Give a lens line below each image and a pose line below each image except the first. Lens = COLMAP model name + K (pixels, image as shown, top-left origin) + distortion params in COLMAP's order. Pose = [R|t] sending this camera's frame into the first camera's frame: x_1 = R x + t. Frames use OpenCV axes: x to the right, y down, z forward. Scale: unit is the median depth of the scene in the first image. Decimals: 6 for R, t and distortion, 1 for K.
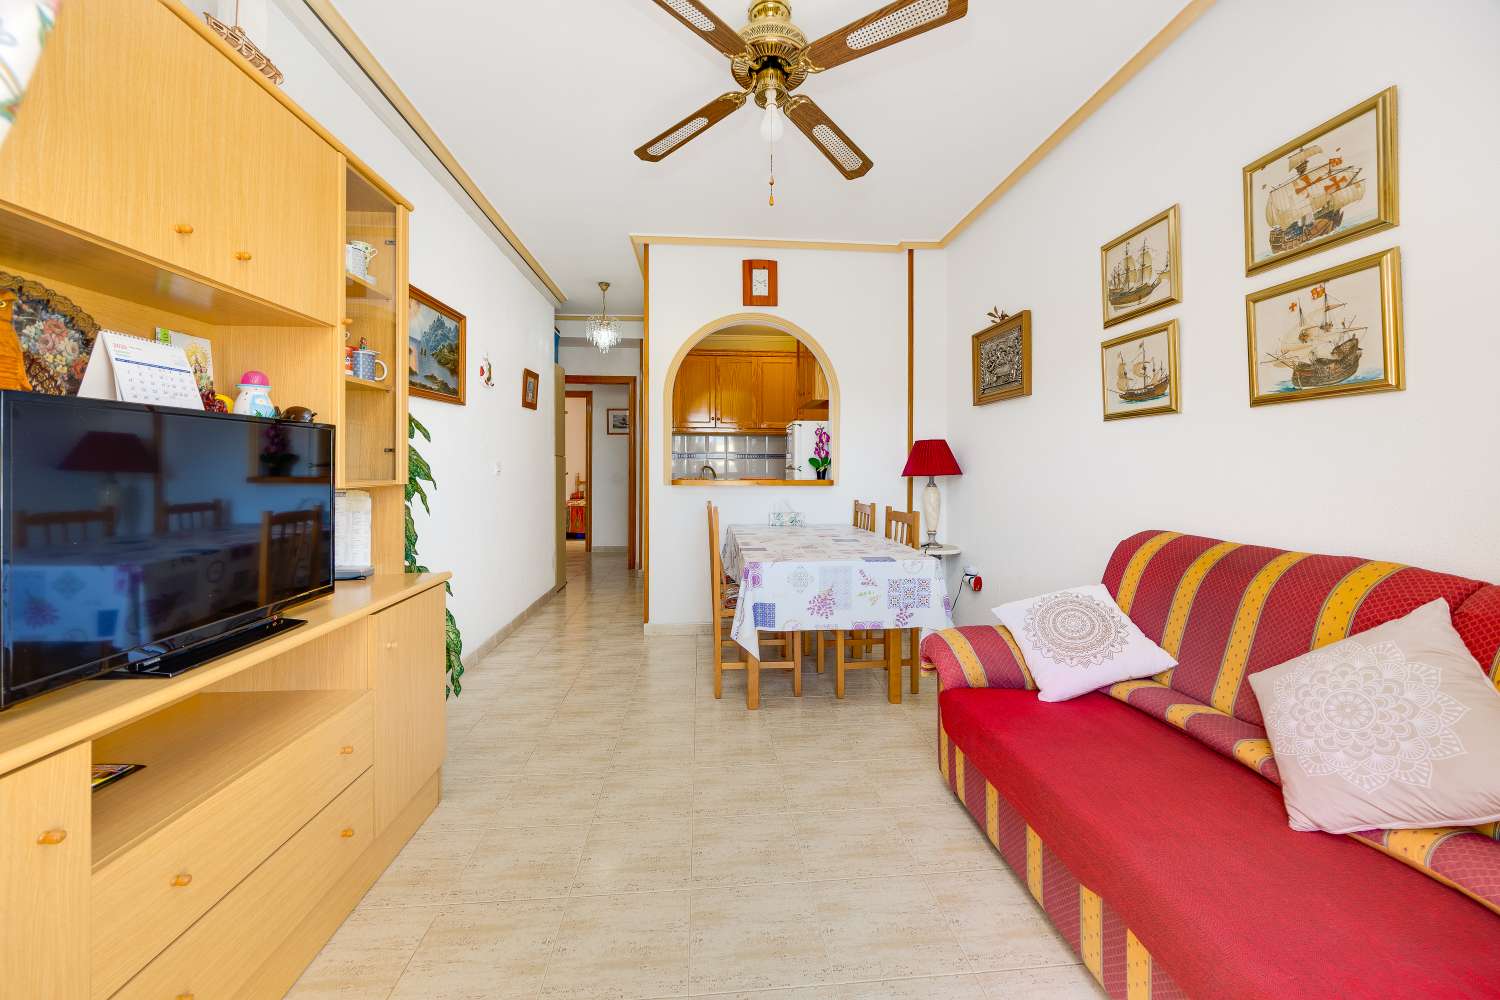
lens RADIAL K [[597.4, 0, 752.2], [0, 597.4, 466.3], [0, 0, 1]] dist [-0.001051, -0.000047]
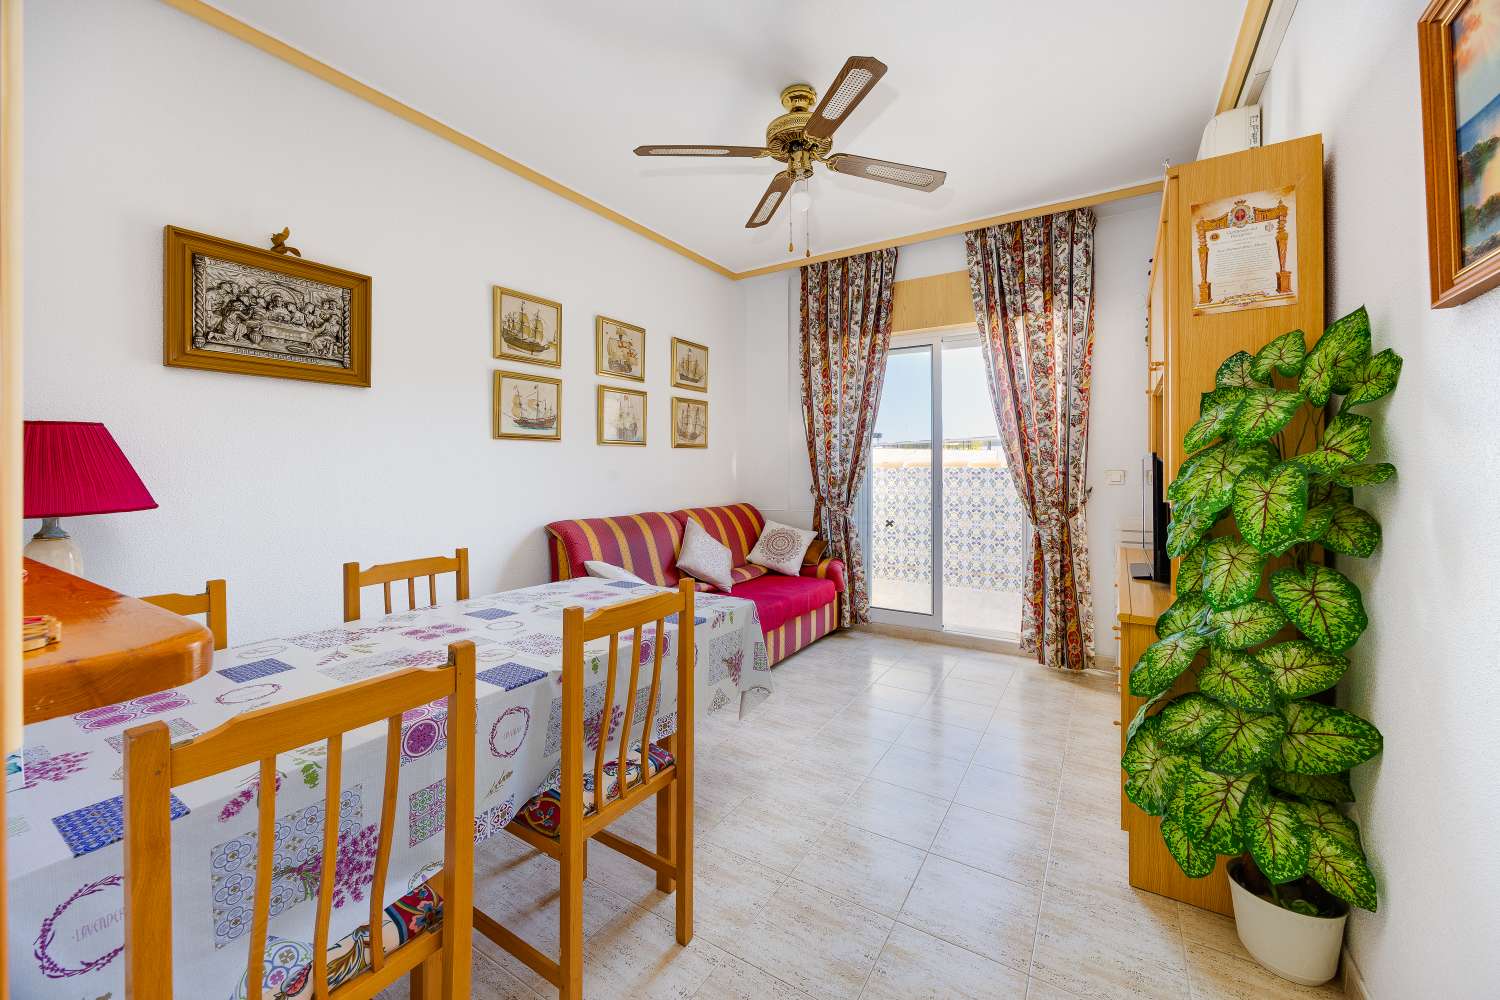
lens RADIAL K [[597.4, 0, 752.2], [0, 597.4, 466.3], [0, 0, 1]] dist [-0.001051, -0.000047]
pose [[-0.809200, 0.001321, 0.587531, -0.564946], [0.001175, 0.999999, -0.000629, -0.025357], [-0.587531, 0.000181, -0.809201, 1.928231]]
